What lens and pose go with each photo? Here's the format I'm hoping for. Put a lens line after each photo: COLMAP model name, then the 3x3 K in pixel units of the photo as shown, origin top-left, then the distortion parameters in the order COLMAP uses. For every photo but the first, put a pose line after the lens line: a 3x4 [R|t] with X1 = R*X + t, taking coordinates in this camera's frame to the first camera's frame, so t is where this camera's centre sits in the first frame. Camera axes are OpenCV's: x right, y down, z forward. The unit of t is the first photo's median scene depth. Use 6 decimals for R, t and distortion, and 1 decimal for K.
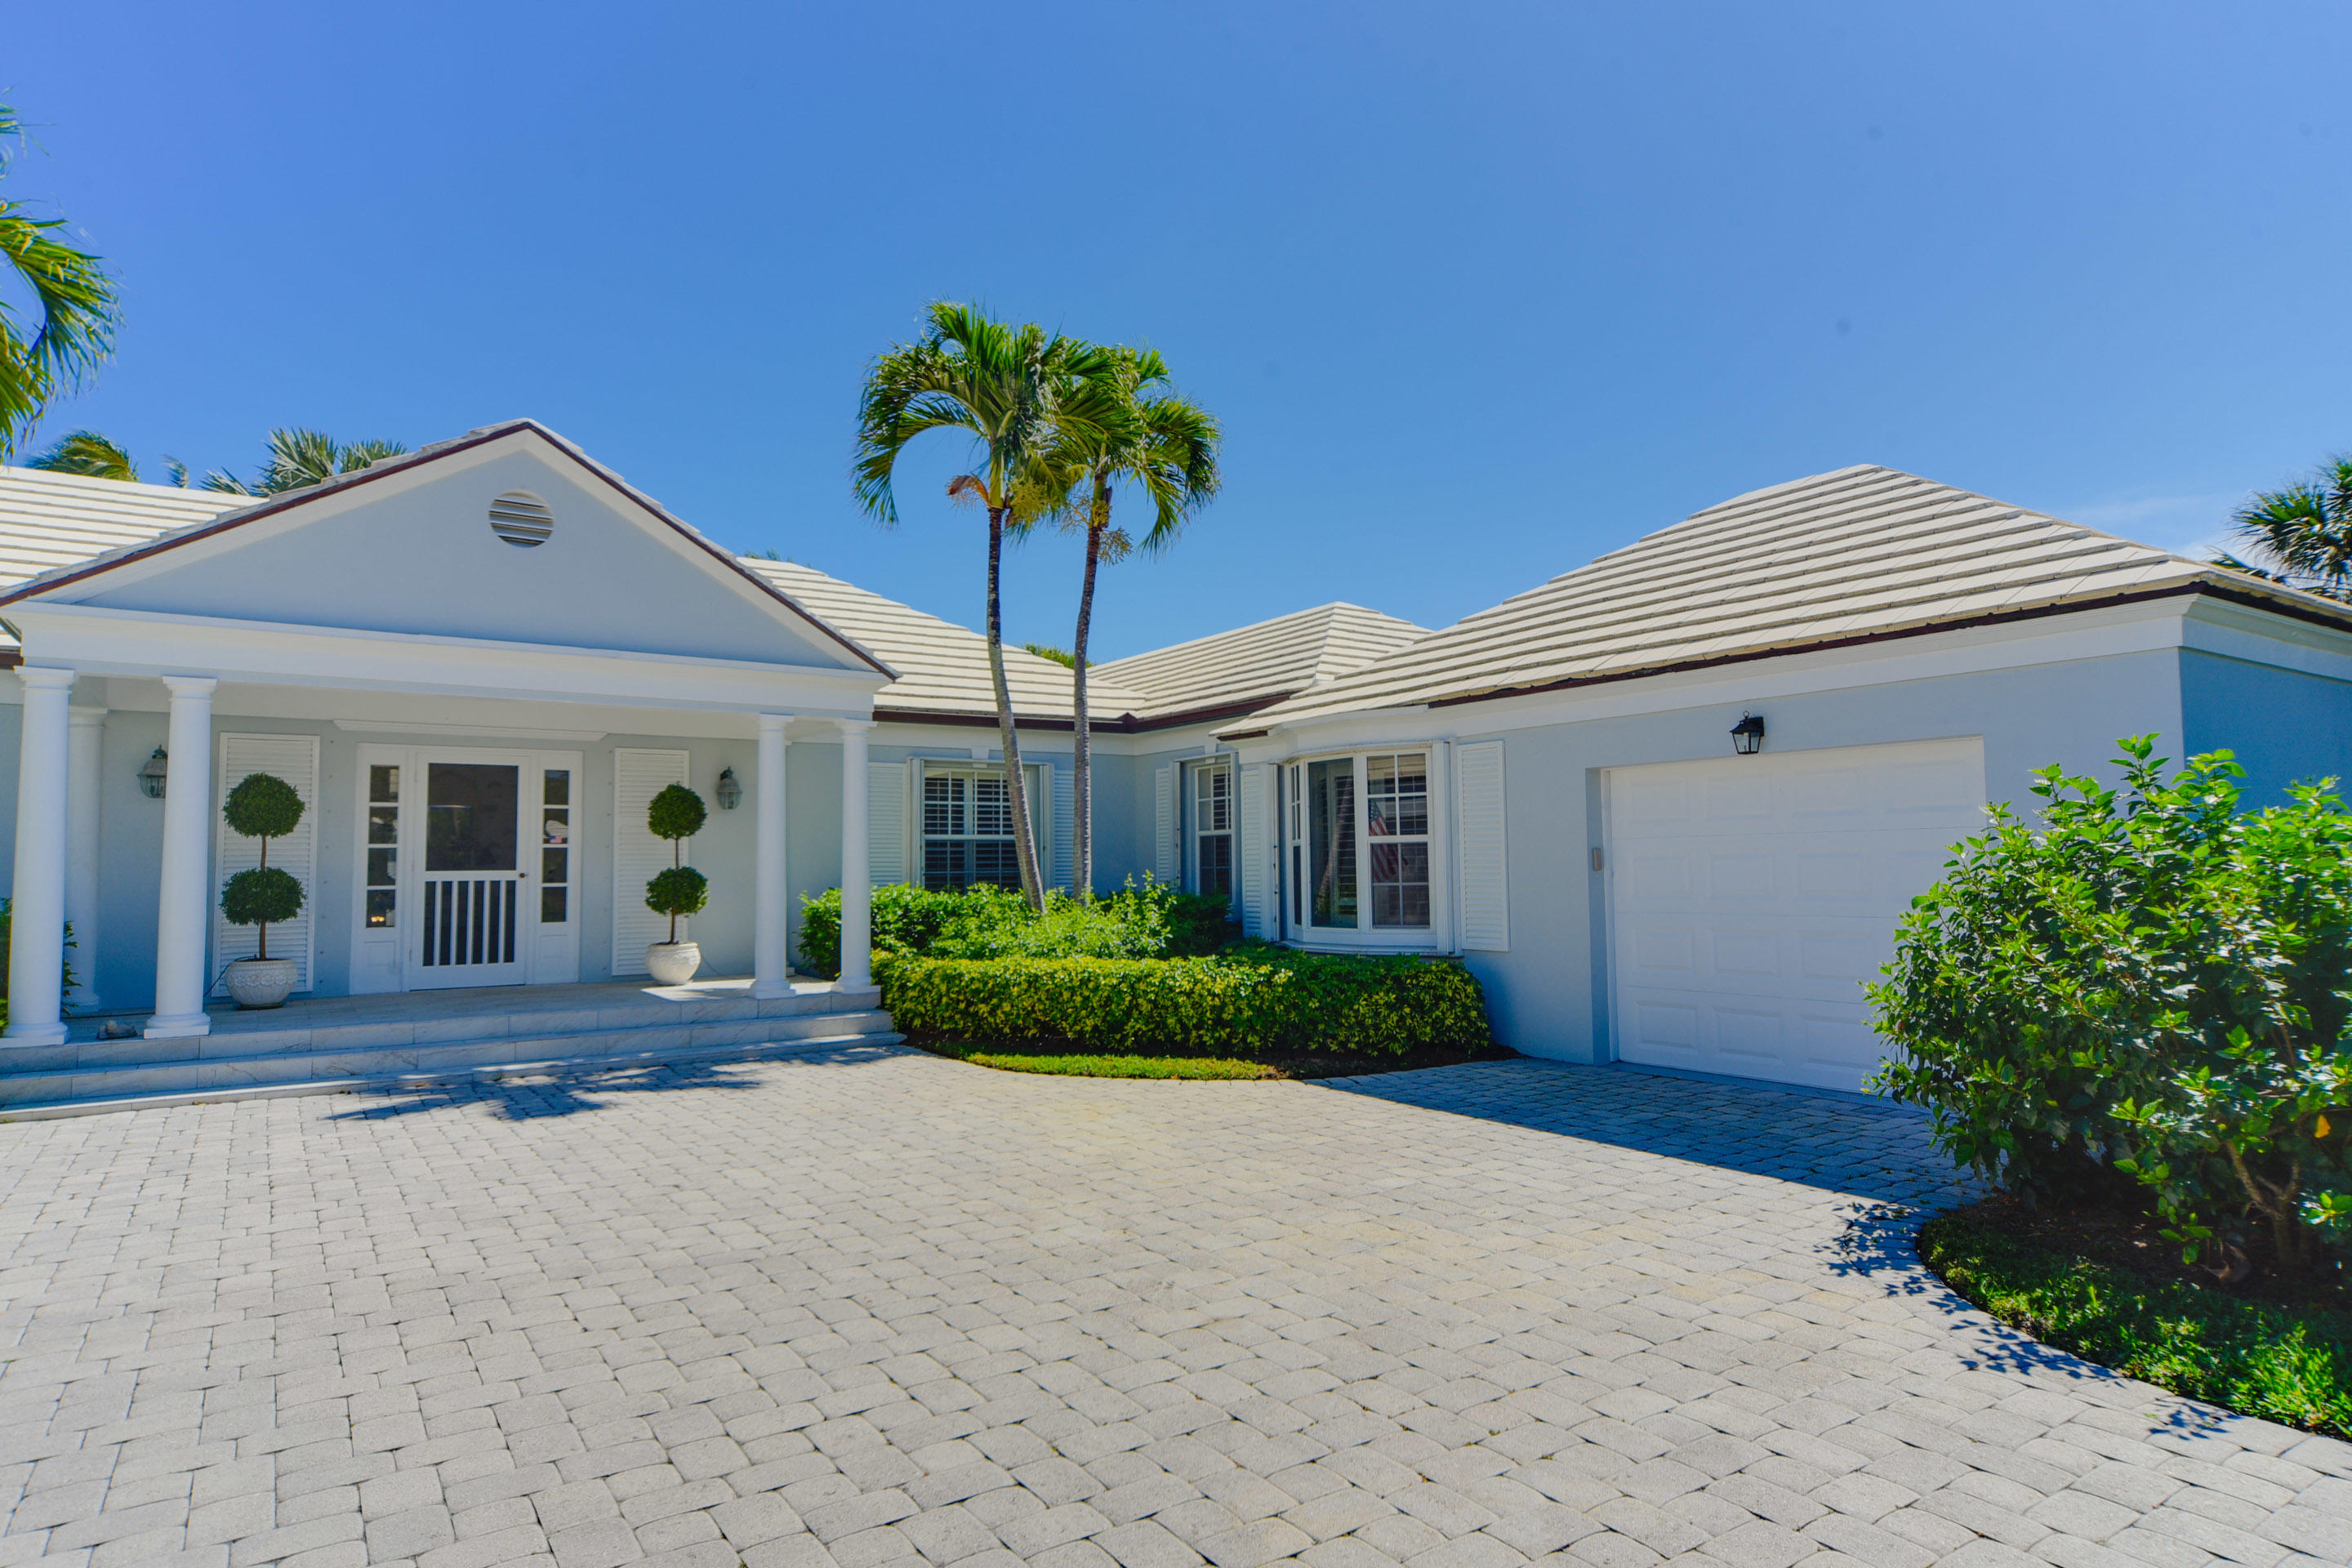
lens RADIAL K [[1282.2, 0, 1170.3], [0, 1282.2, 783.5], [0, 0, 1]] dist [-0.033104, -0.000033]
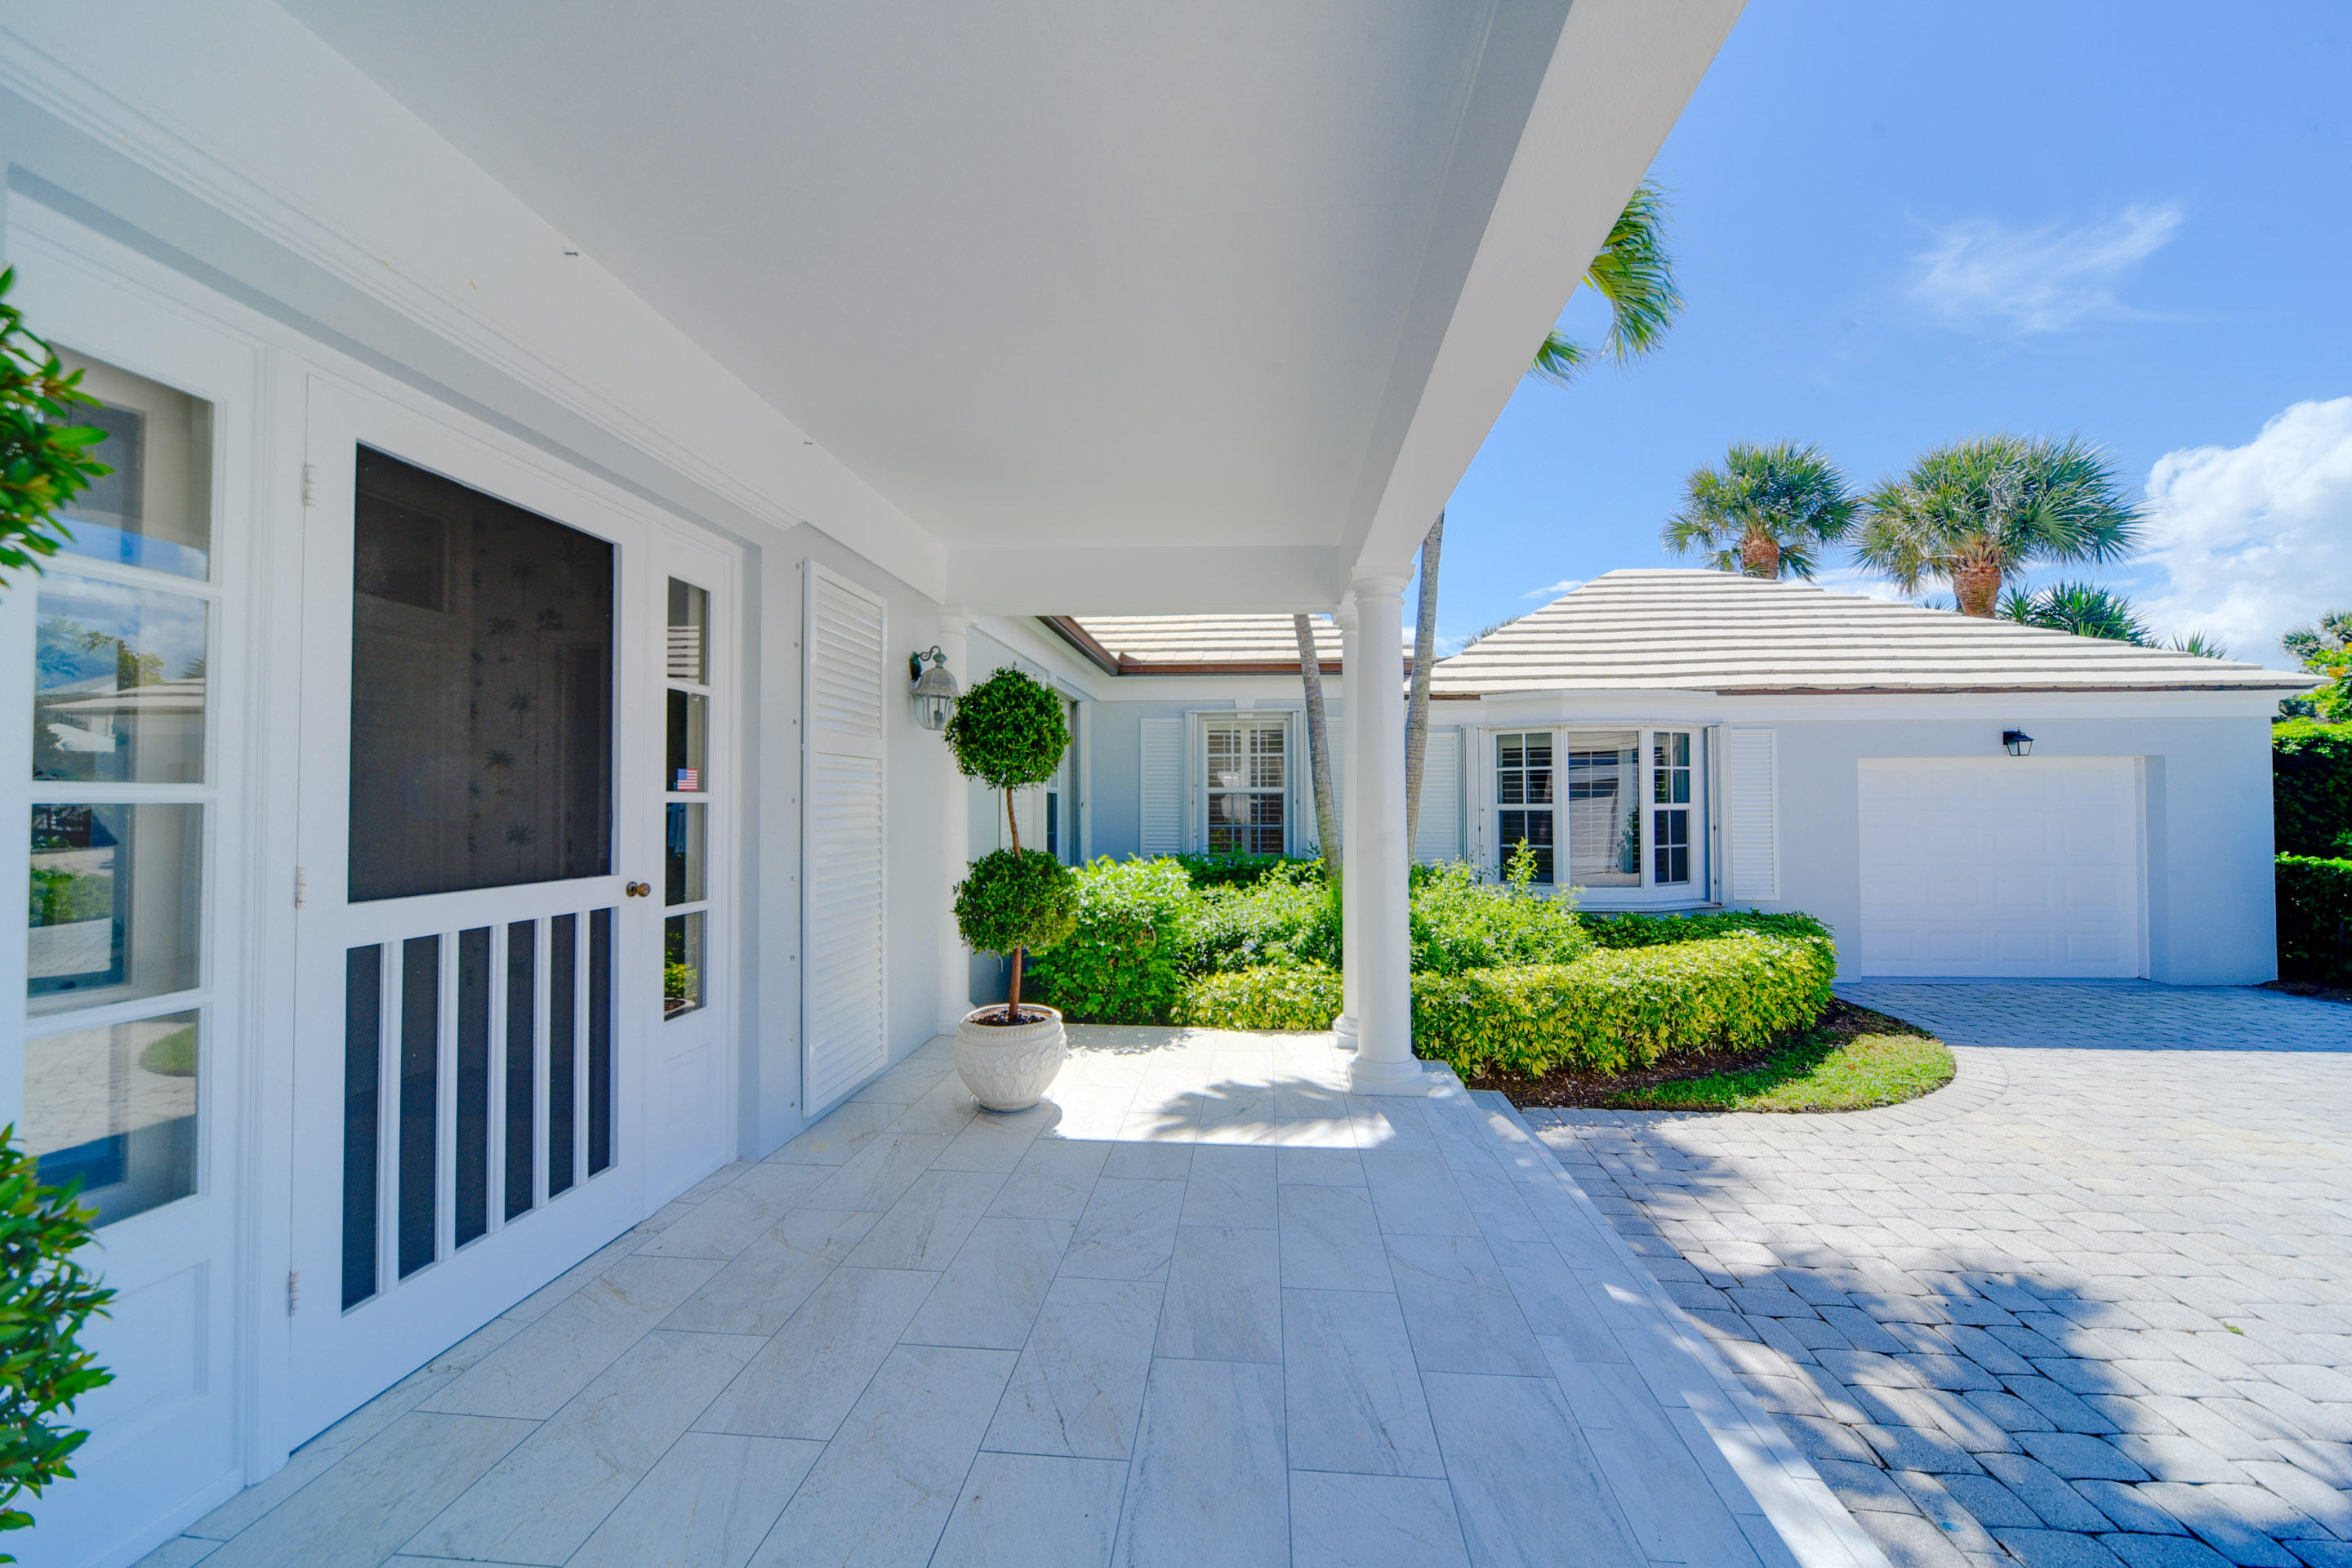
lens RADIAL K [[853.9, 0, 1180.7], [0, 853.9, 790.0], [0, 0, 1]] dist [-0.007185, -0.000227]
pose [[0.628196, 0.023509, 0.777700, -0.601740], [-0.056365, 0.998292, 0.015352, 0.036440], [-0.776011, -0.053479, 0.628448, 0.770661]]
